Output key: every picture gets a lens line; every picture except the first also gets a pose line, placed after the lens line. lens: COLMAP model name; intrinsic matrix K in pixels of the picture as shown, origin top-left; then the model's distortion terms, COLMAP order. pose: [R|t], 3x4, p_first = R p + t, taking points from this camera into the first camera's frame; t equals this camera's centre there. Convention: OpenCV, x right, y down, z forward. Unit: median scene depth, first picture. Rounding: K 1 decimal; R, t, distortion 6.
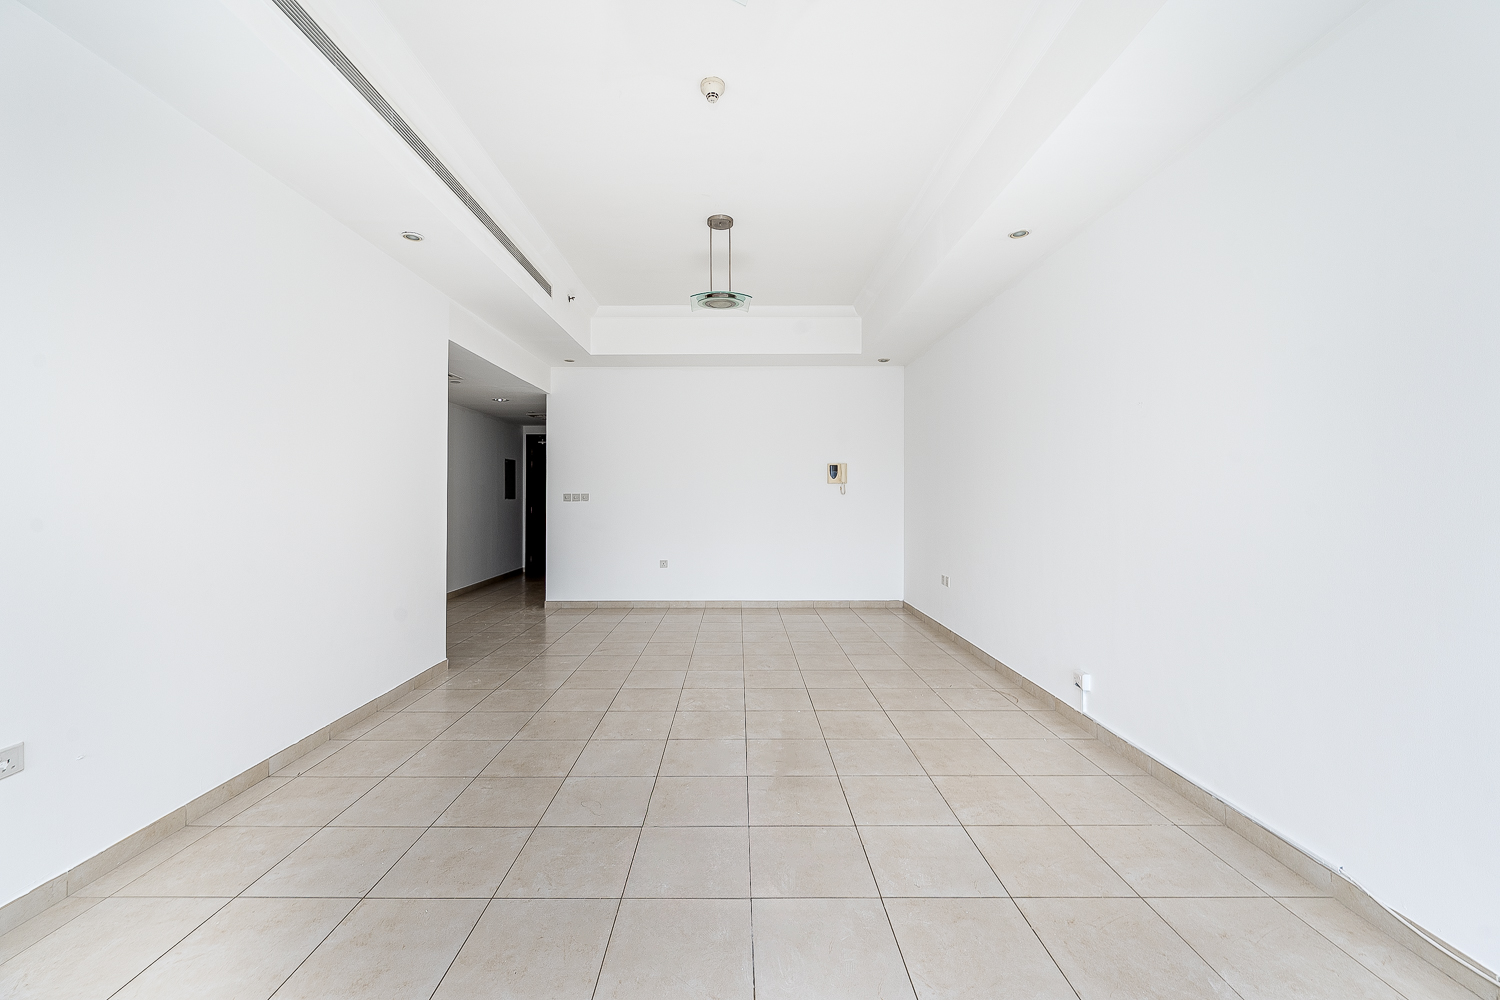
lens RADIAL K [[620.4, 0, 745.1], [0, 620.4, 497.4], [0, 0, 1]] dist [0.001253, 0.000103]
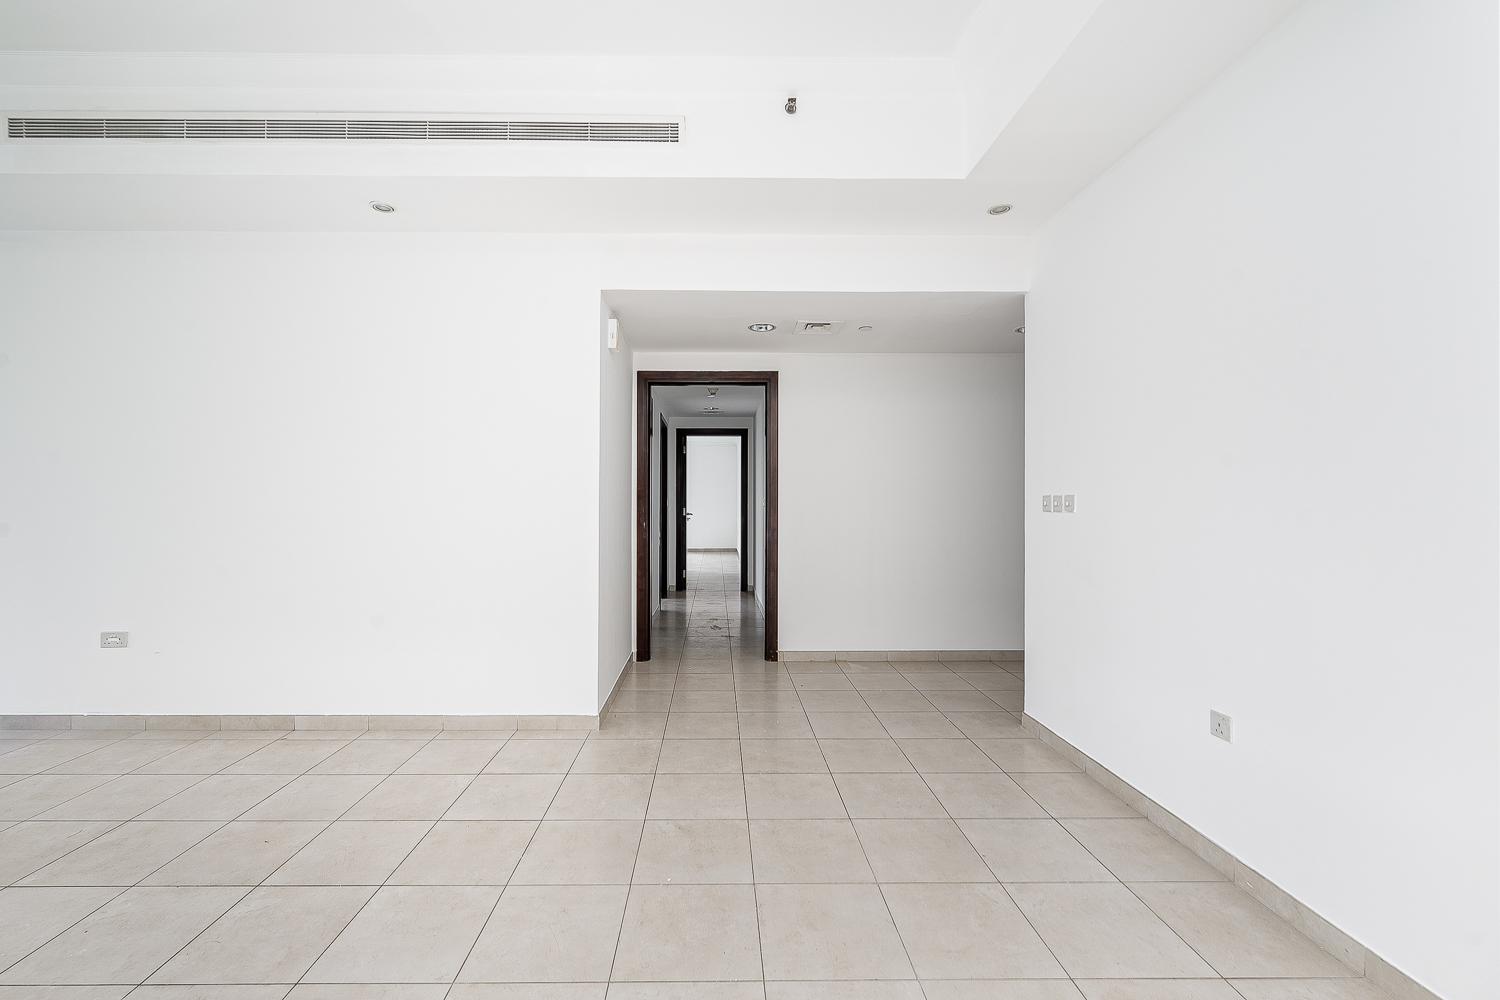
lens RADIAL K [[620.4, 0, 742.7], [0, 620.4, 494.7], [0, 0, 1]] dist [0.001253, 0.000103]
pose [[-0.013944, -0.011815, -0.999833, 0.353316], [-0.008074, 0.999899, -0.011703, 0.000398], [0.999870, 0.007910, -0.014038, 1.554555]]
